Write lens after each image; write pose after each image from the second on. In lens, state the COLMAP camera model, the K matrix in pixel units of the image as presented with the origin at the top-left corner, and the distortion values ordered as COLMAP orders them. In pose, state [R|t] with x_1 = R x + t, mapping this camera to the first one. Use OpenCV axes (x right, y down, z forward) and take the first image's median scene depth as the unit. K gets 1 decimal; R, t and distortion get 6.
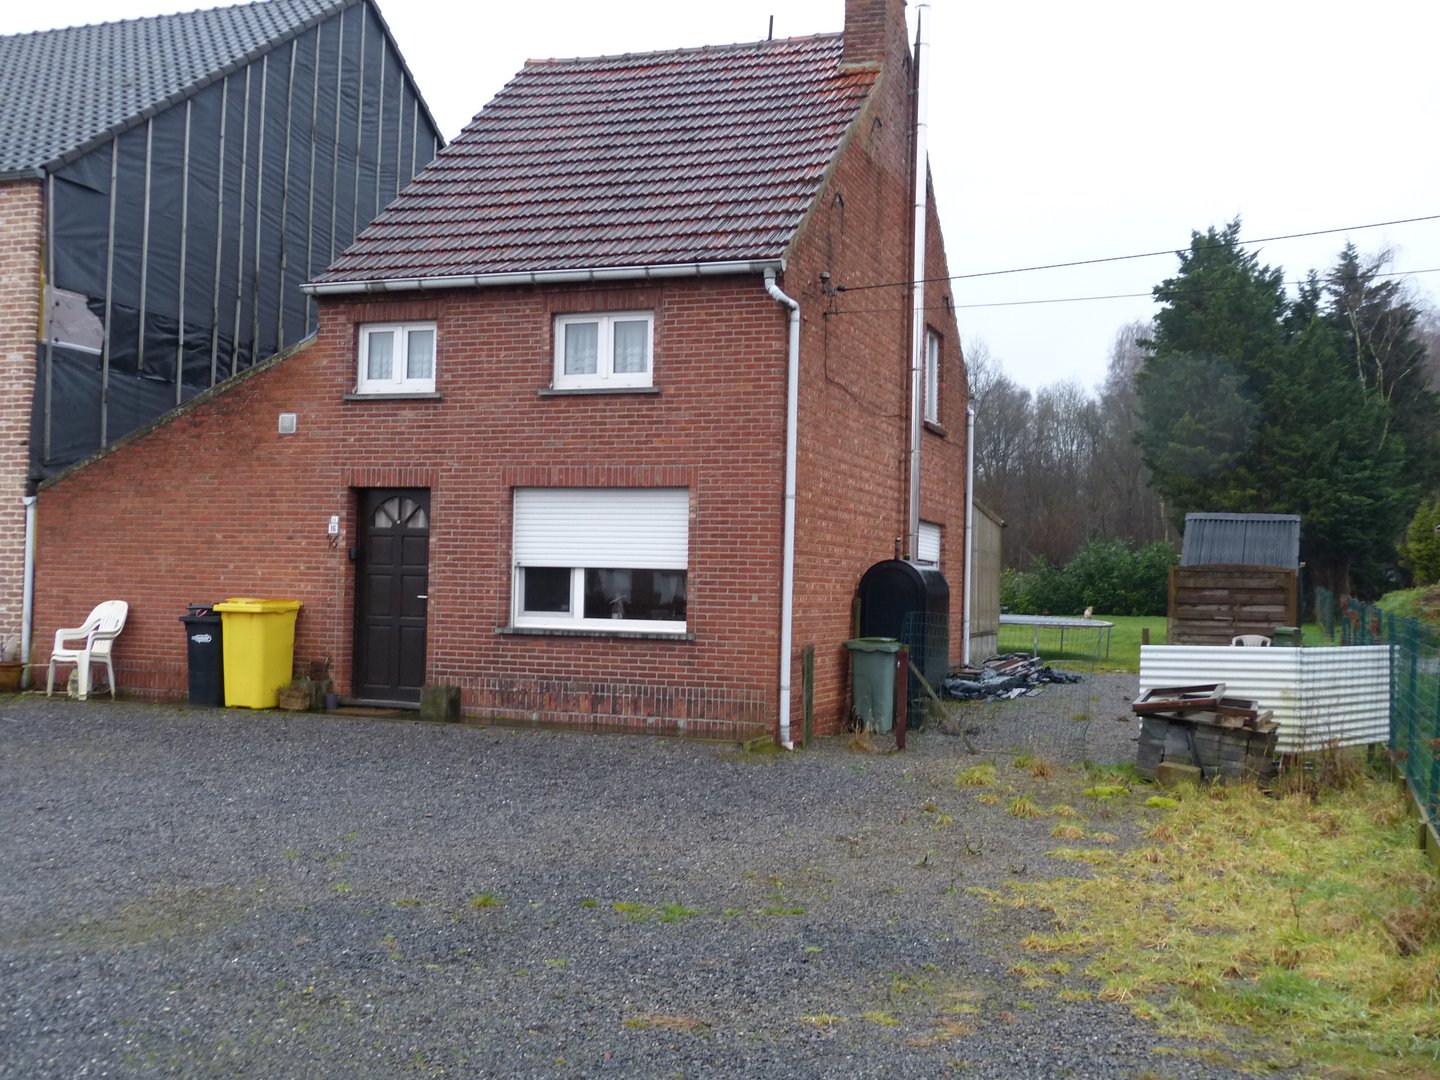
lens RADIAL K [[1533.4, 0, 712.6], [0, 1533.4, 542.9], [0, 0, 1]] dist [-0.082212, 0.153104]
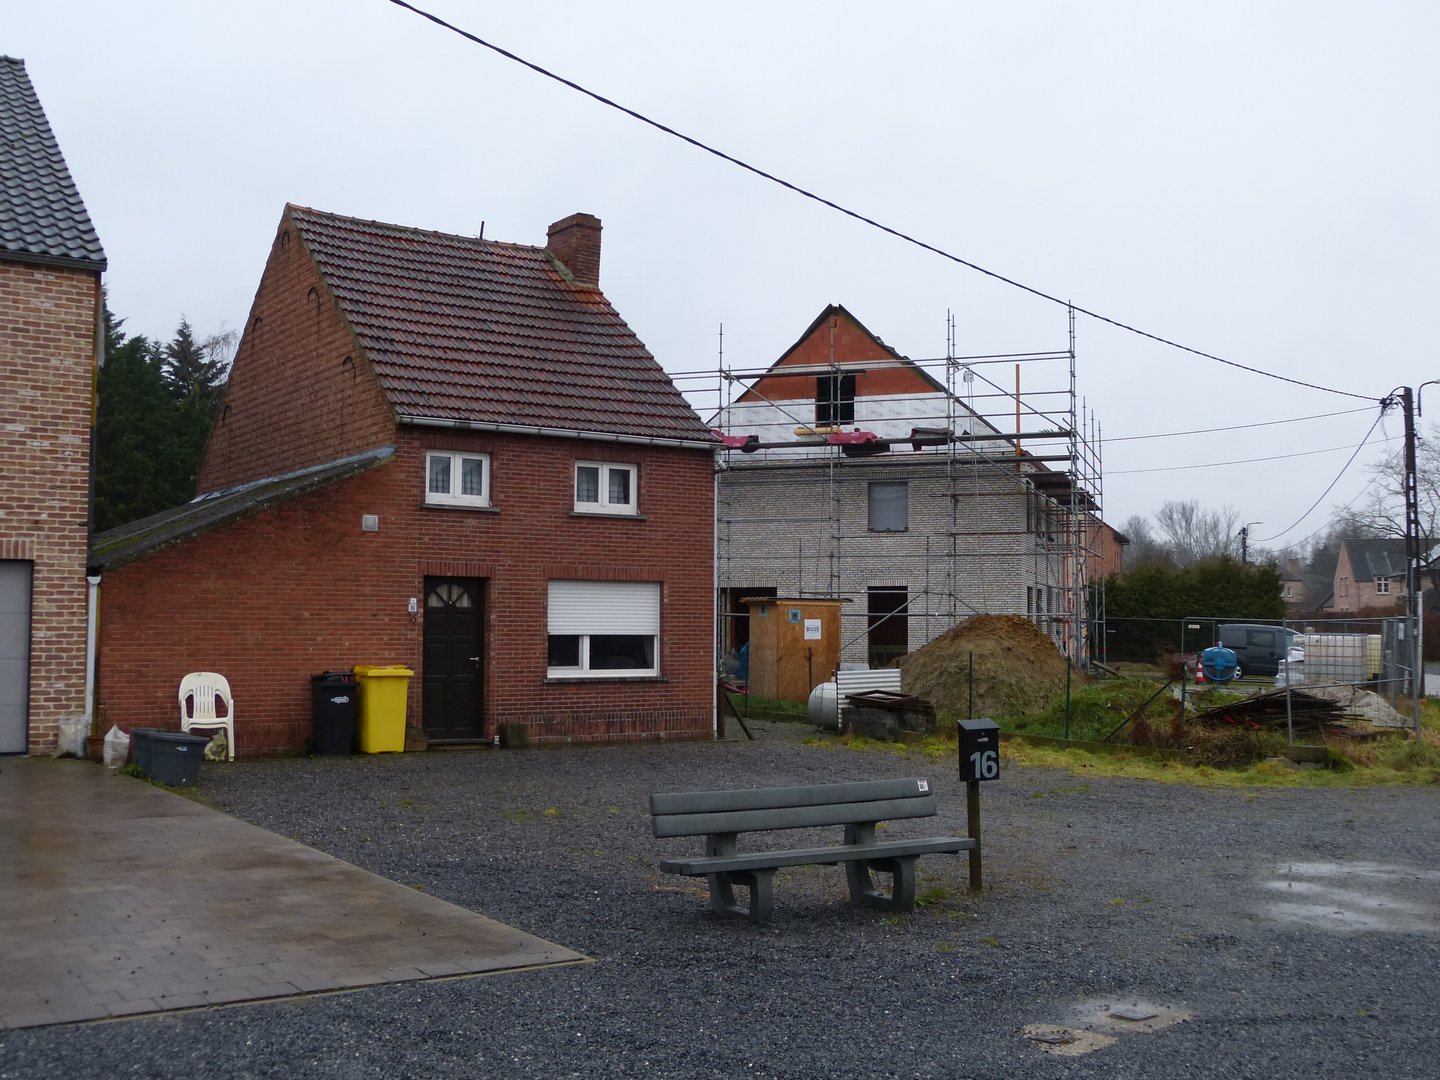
lens RADIAL K [[1533.4, 0, 712.6], [0, 1533.4, 542.9], [0, 0, 1]] dist [-0.082212, 0.153104]
pose [[0.579426, 0.025964, 0.814611, -1.100464], [-0.011120, 0.999651, -0.023952, -0.034481], [-0.814949, 0.004820, 0.579513, 0.052898]]
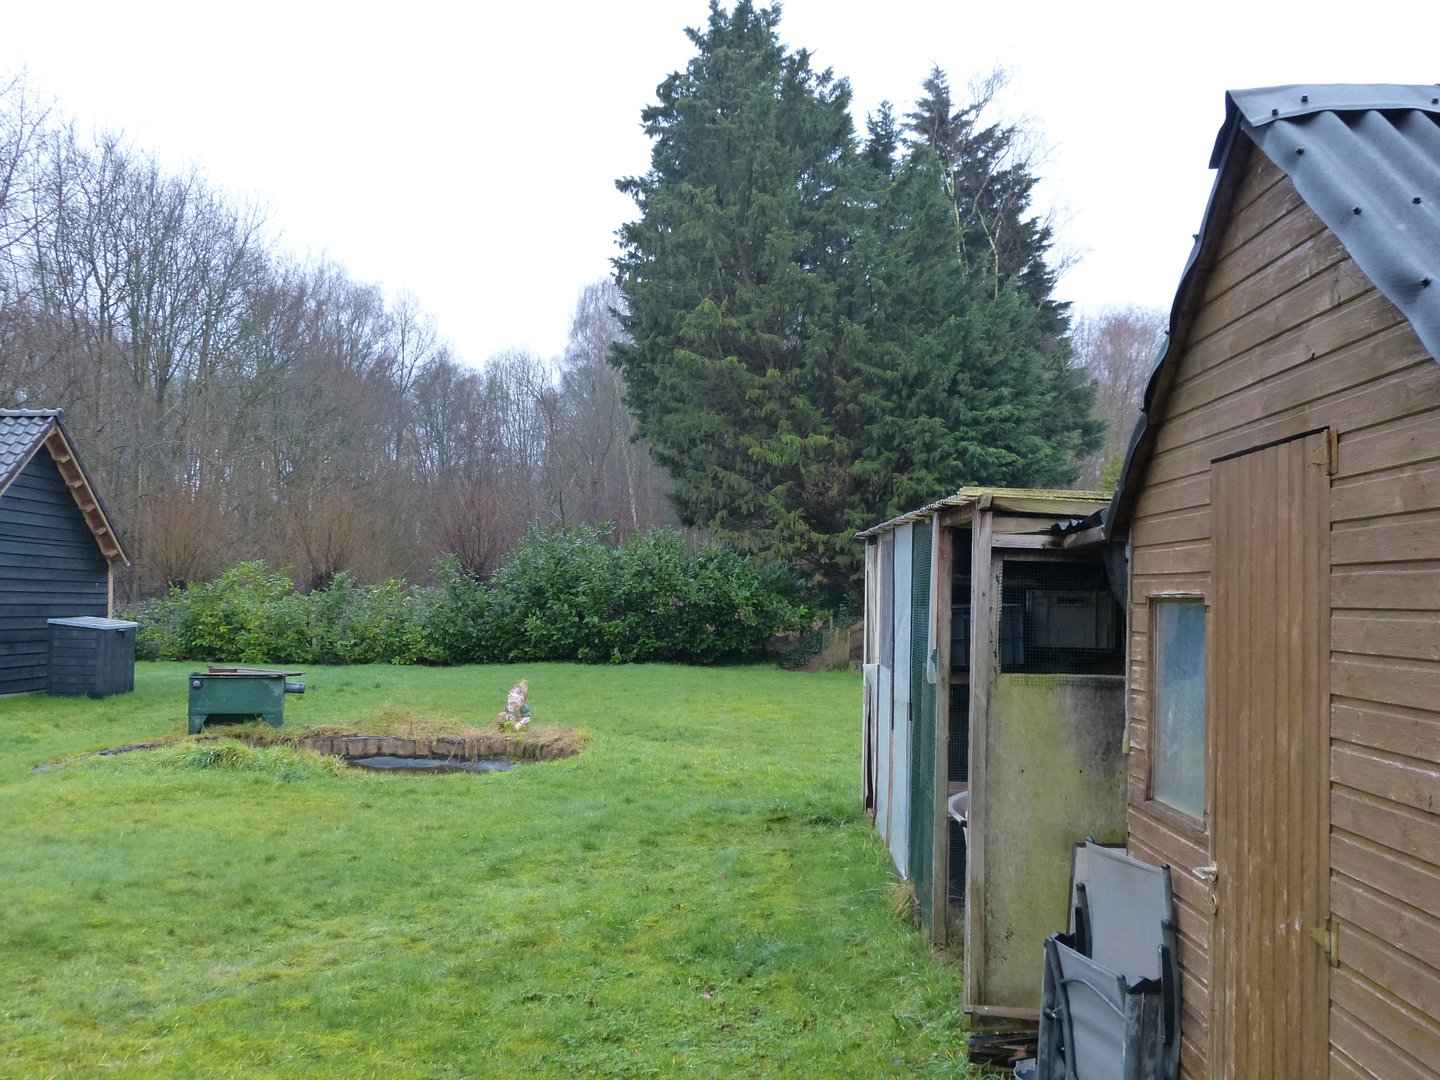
lens RADIAL K [[1533.4, 0, 712.6], [0, 1533.4, 542.9], [0, 0, 1]] dist [-0.082212, 0.153104]
pose [[0.940223, -0.001708, 0.340554, 0.437556], [0.004252, 0.999968, -0.006725, 0.030026], [-0.340532, 0.007772, 0.940201, 1.691876]]
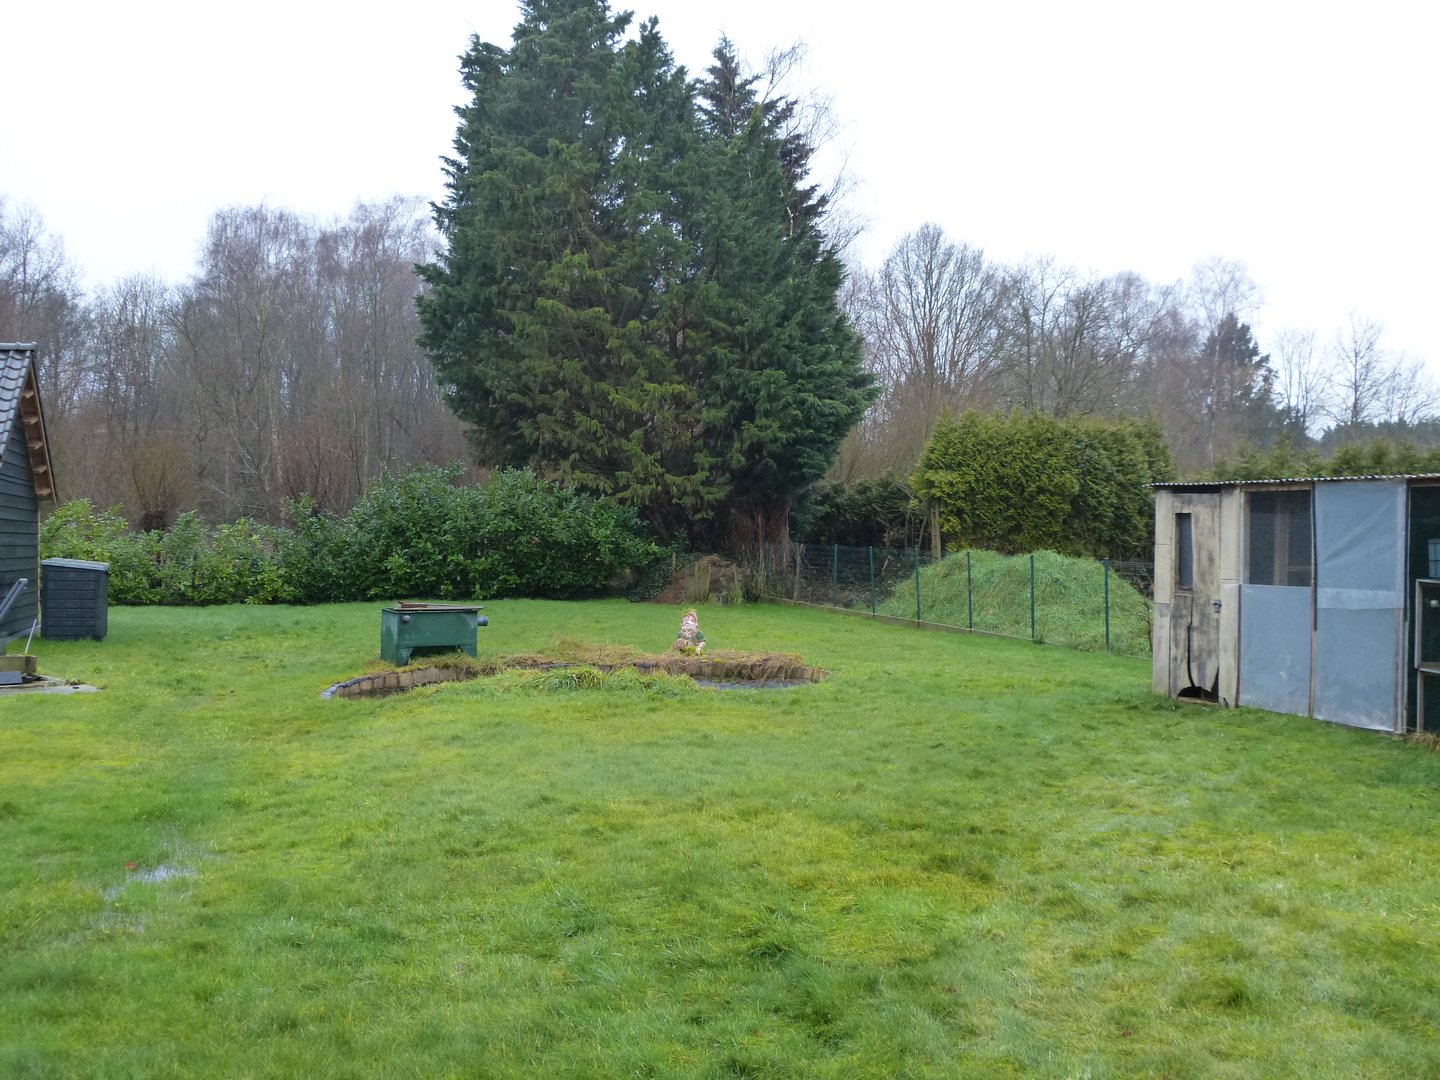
lens RADIAL K [[1533.4, 0, 712.6], [0, 1533.4, 542.9], [0, 0, 1]] dist [-0.082212, 0.153104]
pose [[0.801991, -0.019673, 0.597011, 0.006737], [-0.000896, 0.999417, 0.034137, 0.025495], [-0.597335, -0.027913, 0.801506, 1.768704]]
